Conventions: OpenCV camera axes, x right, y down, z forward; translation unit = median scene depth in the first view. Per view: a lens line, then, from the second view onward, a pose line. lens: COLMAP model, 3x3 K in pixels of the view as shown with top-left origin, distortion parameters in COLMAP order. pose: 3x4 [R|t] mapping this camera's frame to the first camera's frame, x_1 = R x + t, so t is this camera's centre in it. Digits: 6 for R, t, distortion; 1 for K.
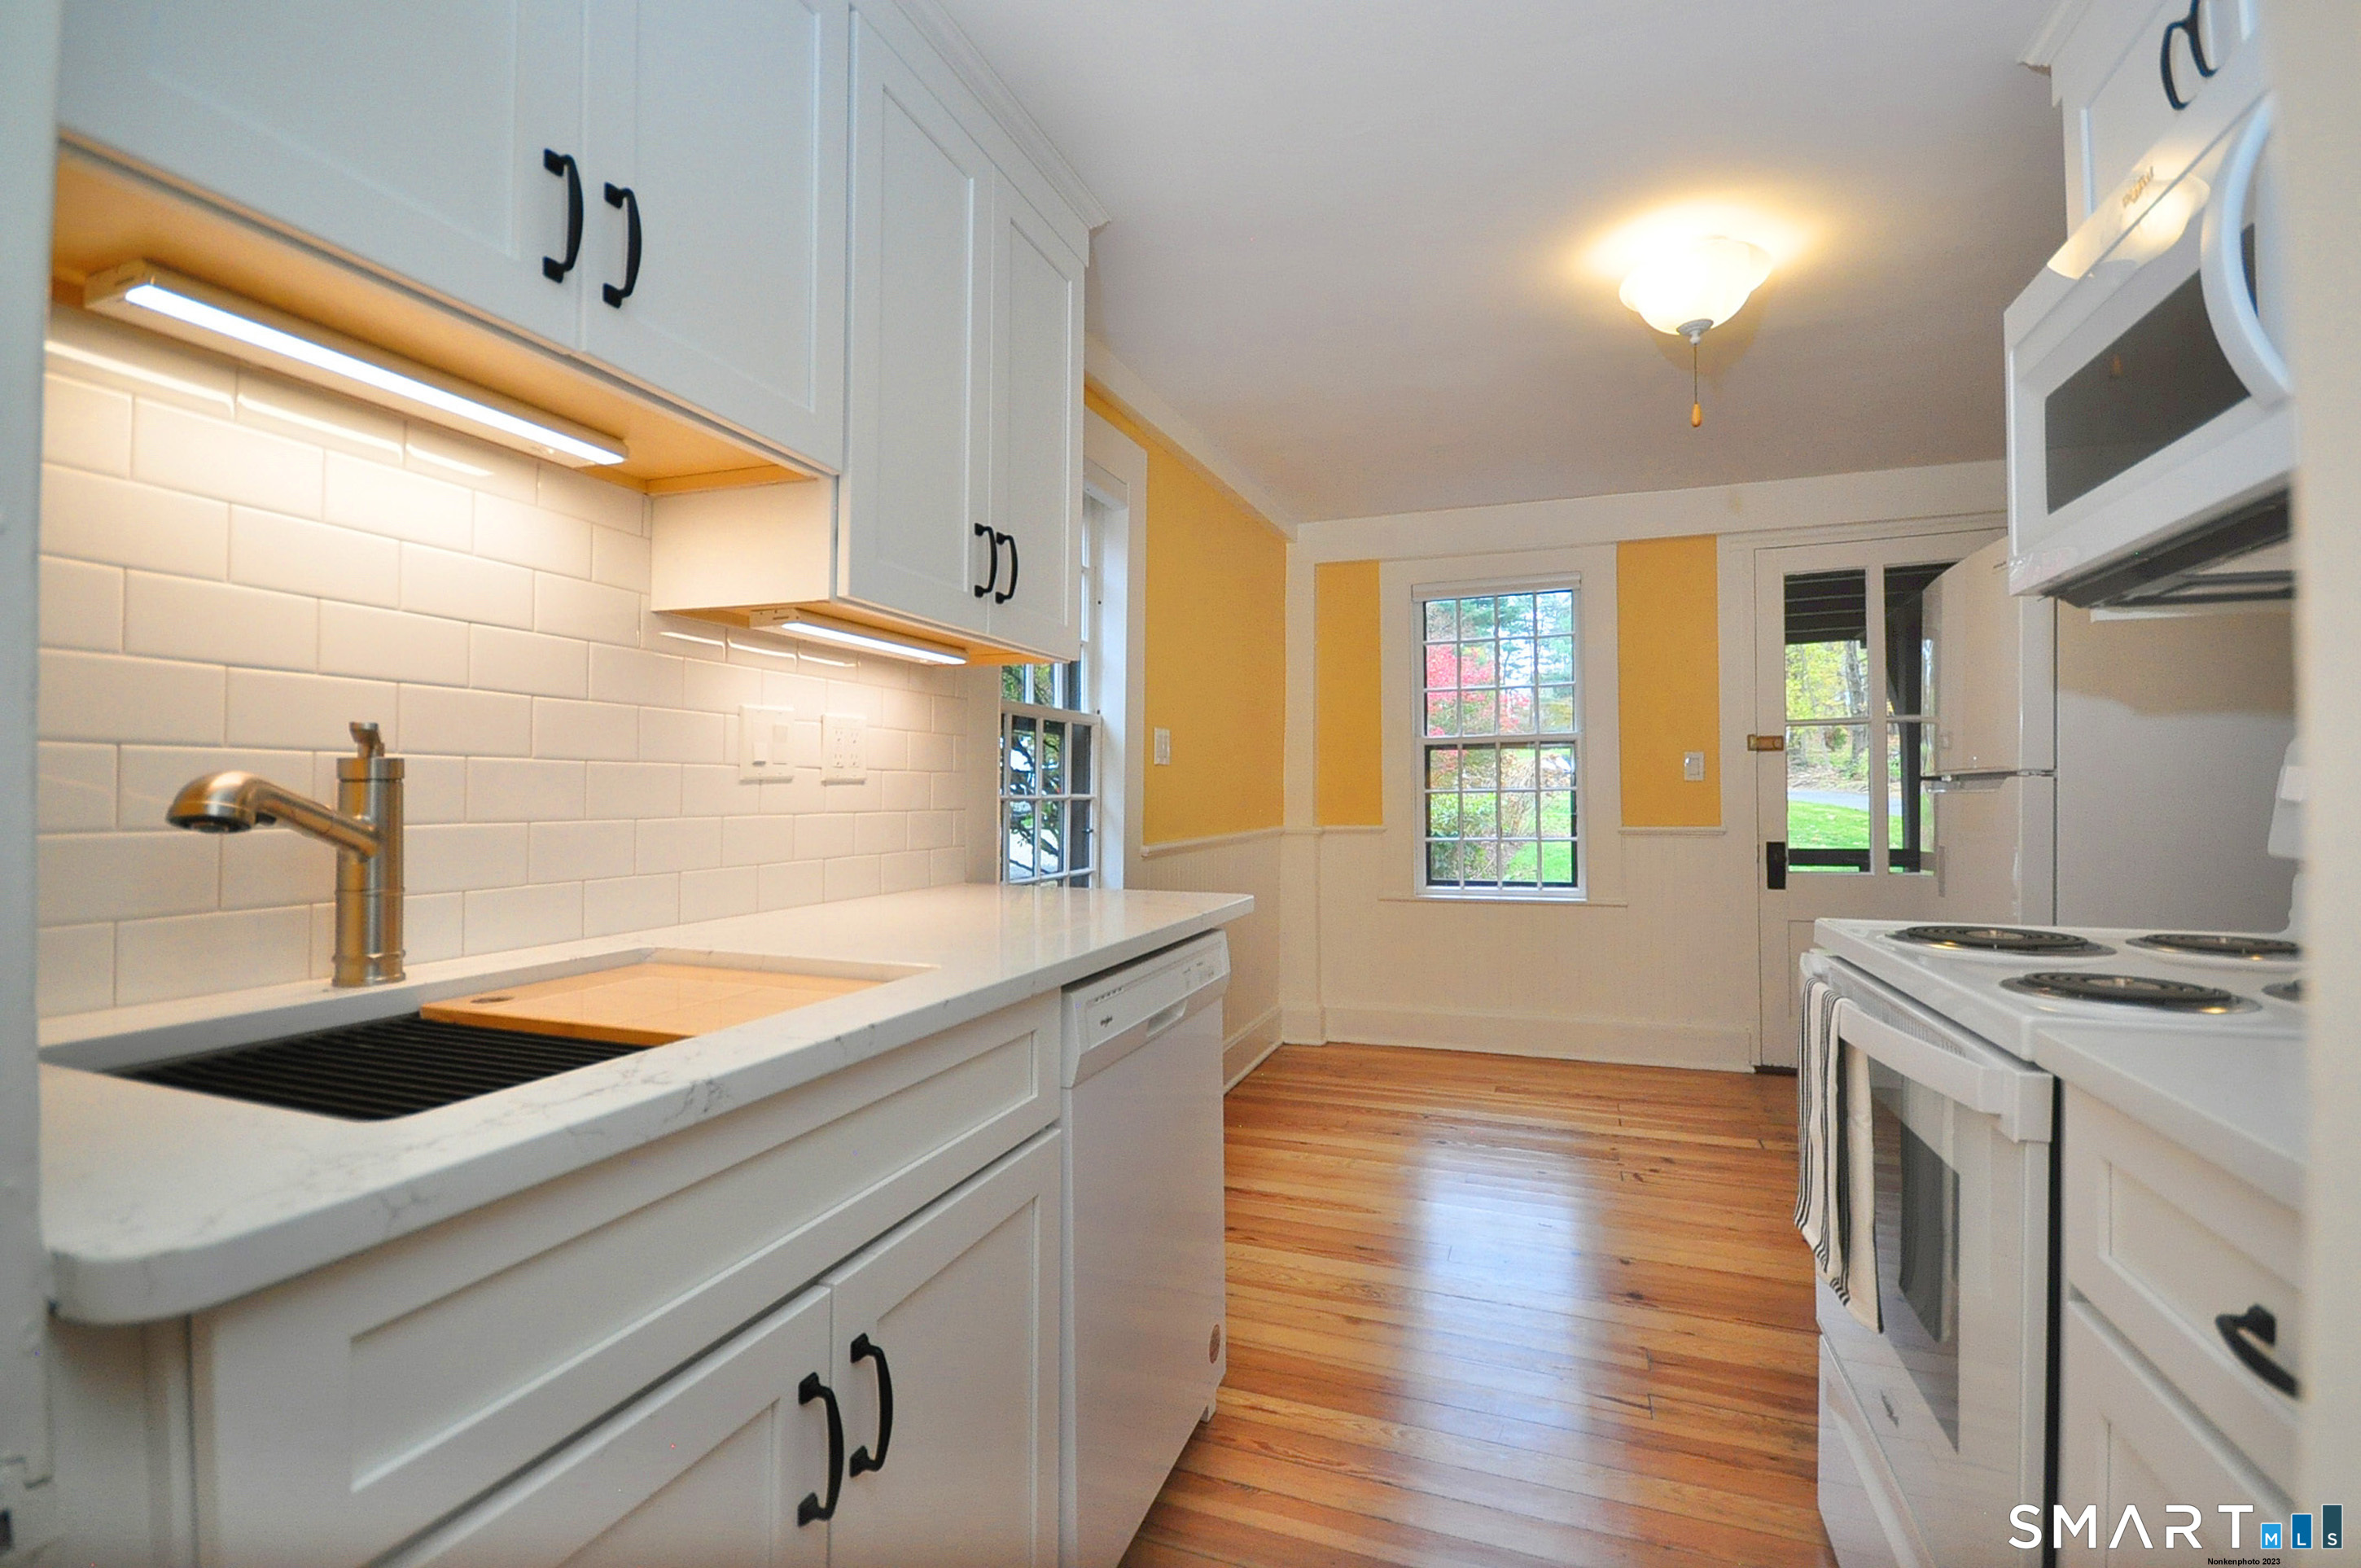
lens RADIAL K [[1038.1, 0, 1191.2], [0, 1038.1, 788.2], [0, 0, 1]] dist [0.006122, -0.000594]
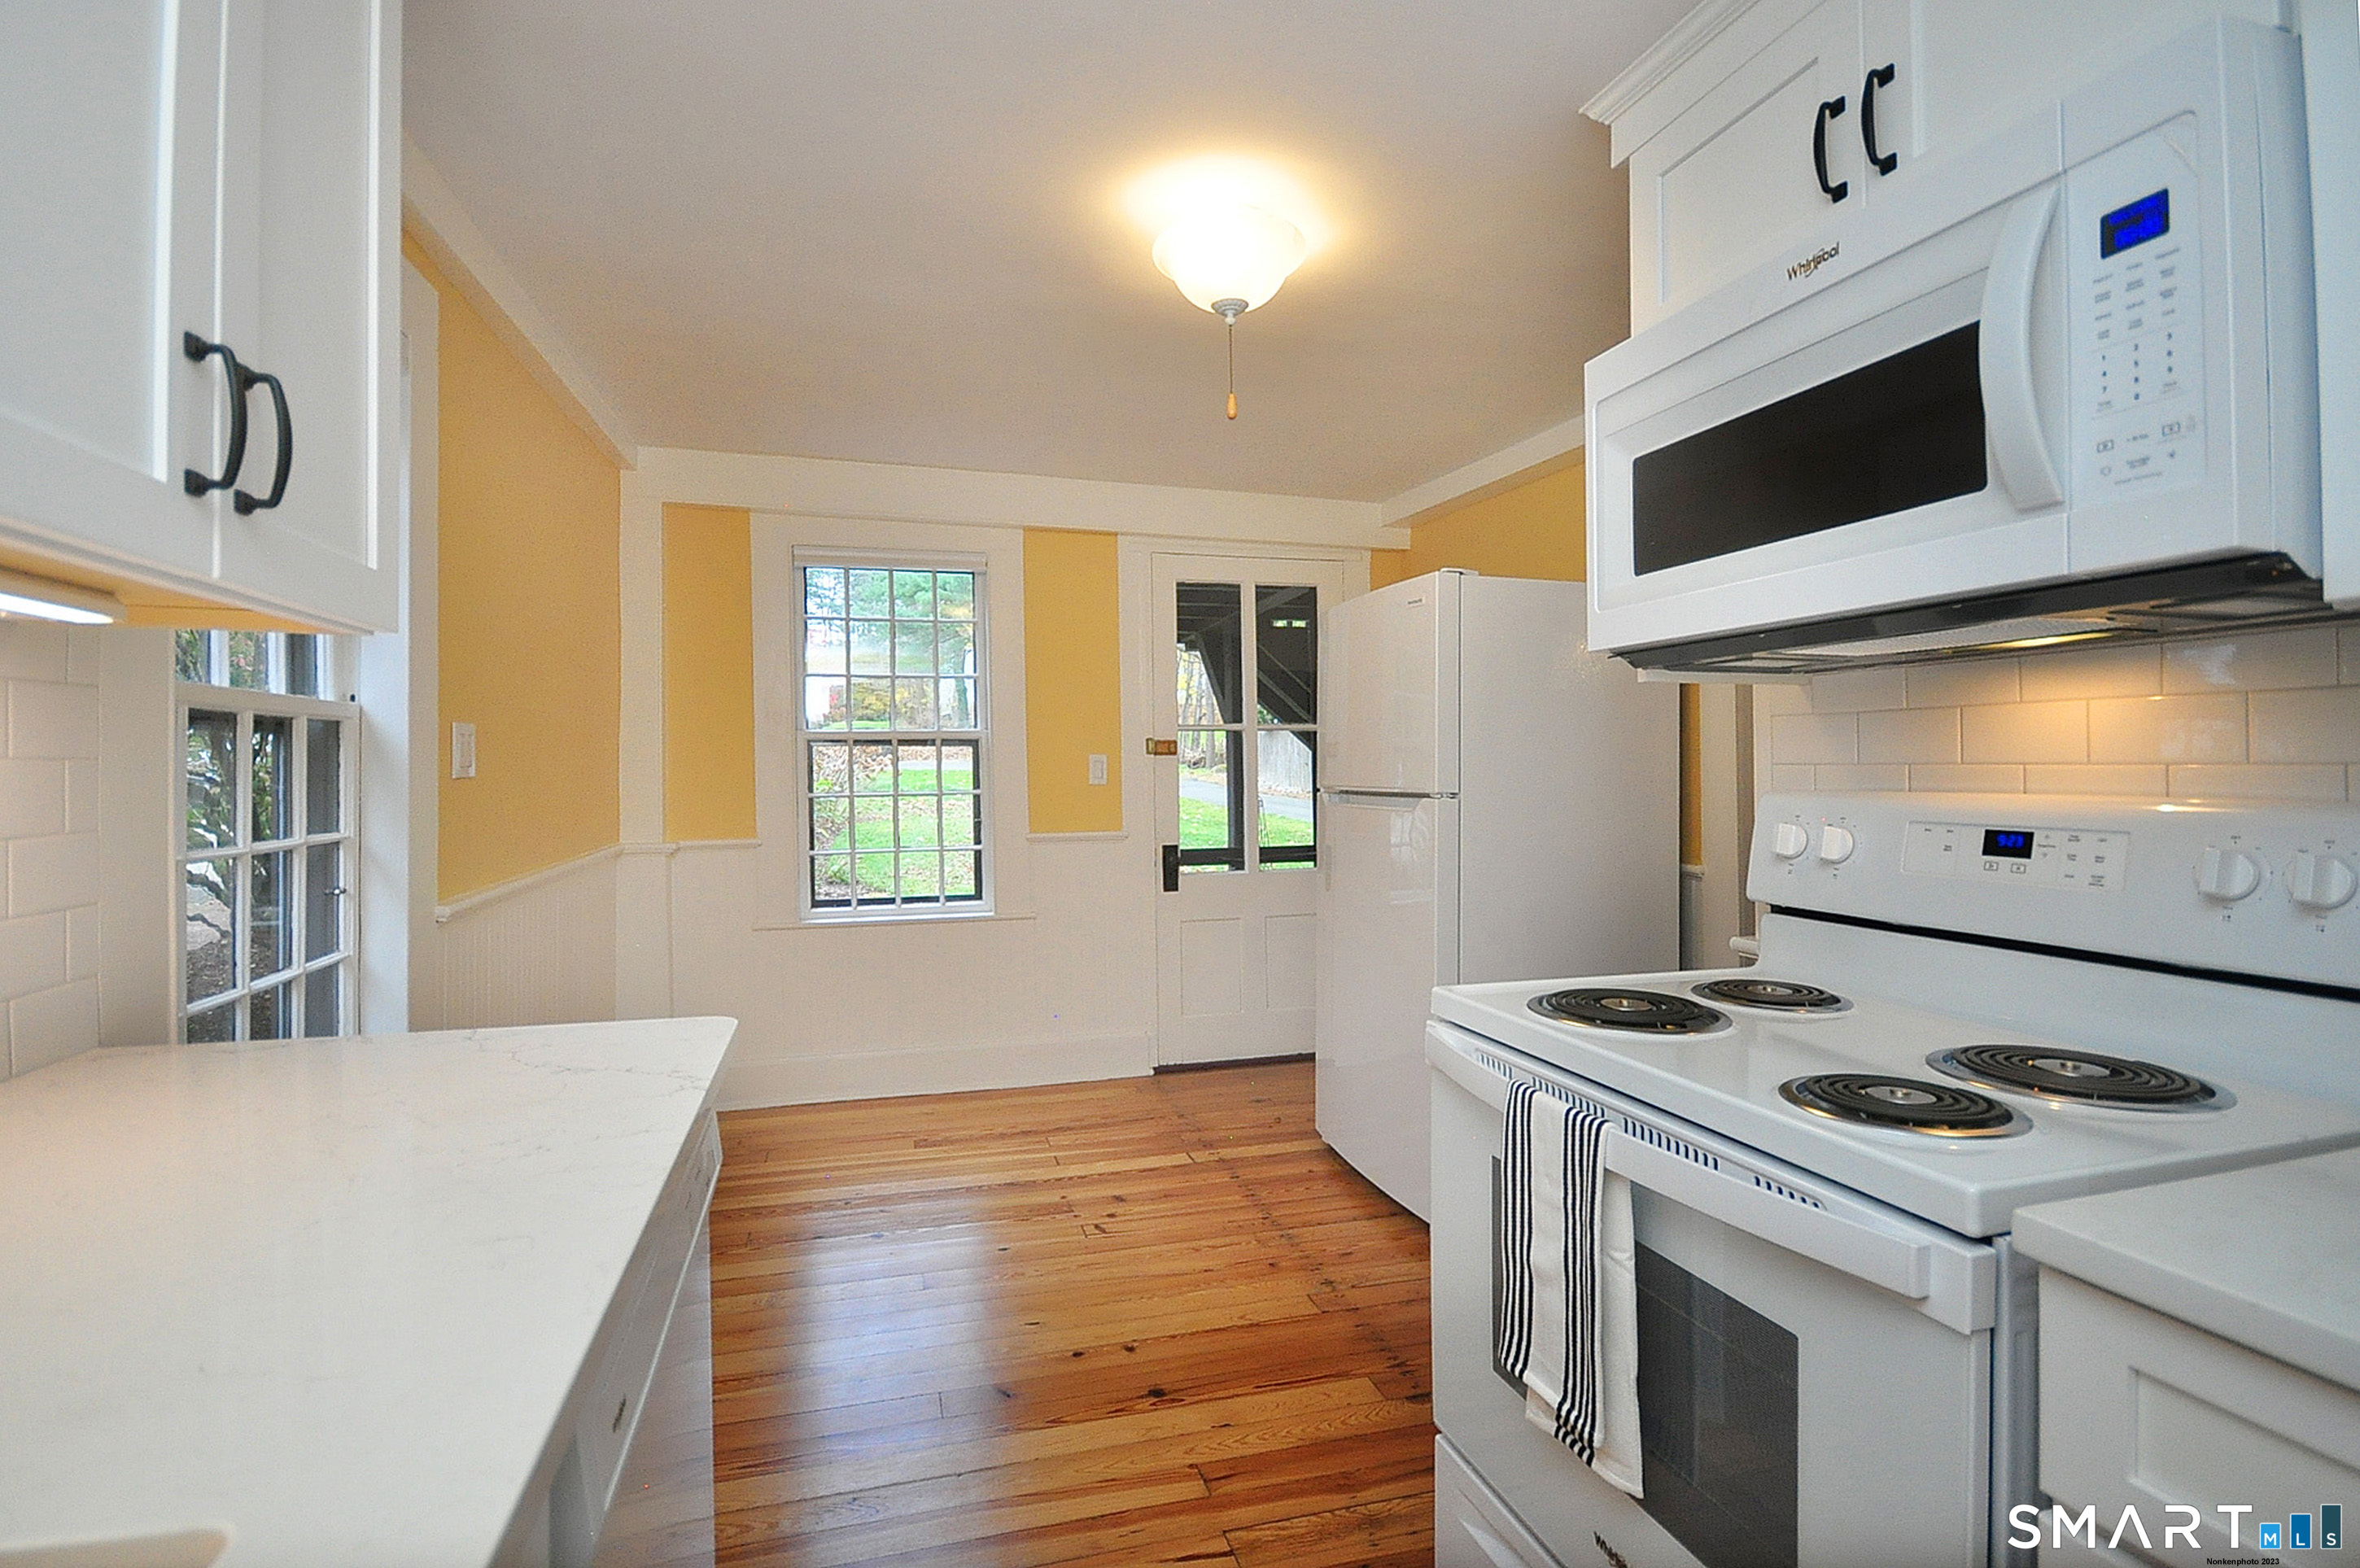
lens RADIAL K [[1078.3, 0, 1163.5], [0, 1078.3, 791.7], [0, 0, 1]] dist [0.008637, 0.001243]
pose [[0.810950, -0.012372, 0.584985, -0.065391], [-0.004221, 0.999627, 0.026994, -0.031928], [-0.585101, -0.024360, 0.810595, 0.166516]]
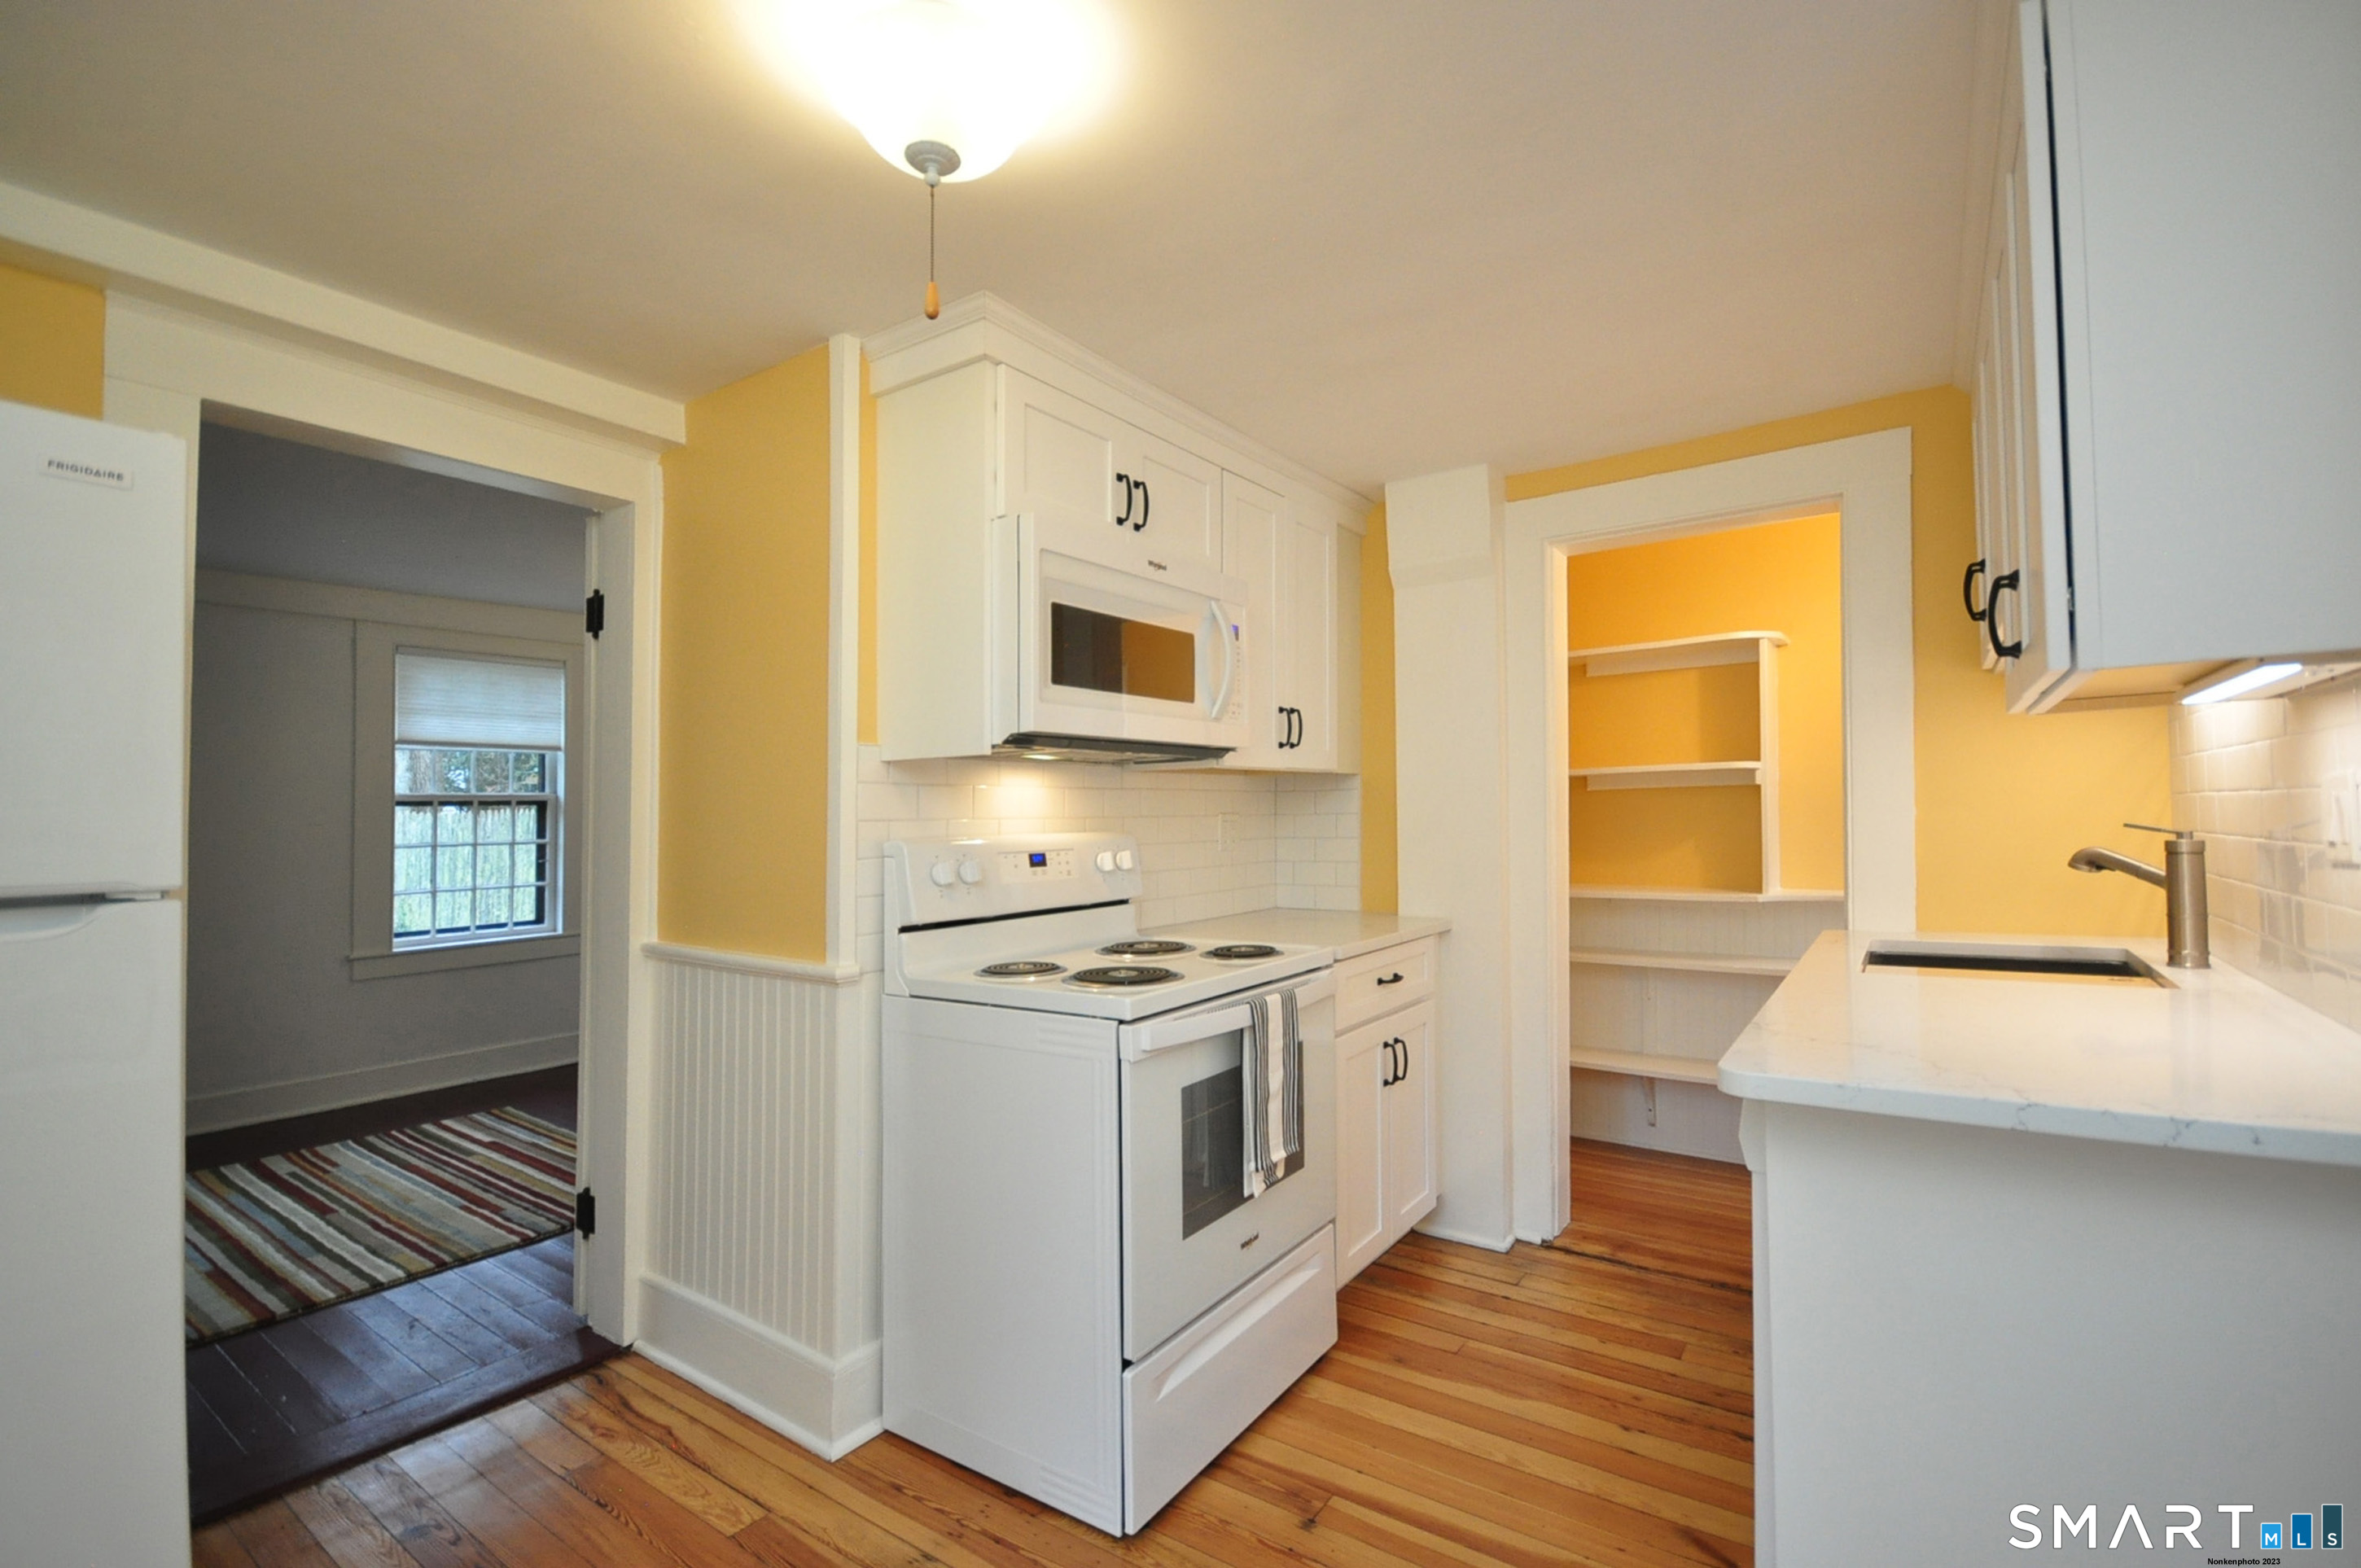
lens RADIAL K [[1038.1, 0, 1211.6], [0, 1038.1, 792.0], [0, 0, 1]] dist [0.006122, -0.000594]
pose [[-0.966778, 0.029196, 0.253943, 0.098559], [0.021503, 0.999223, -0.033019, -0.024851], [-0.254710, -0.026462, -0.966655, 0.915829]]
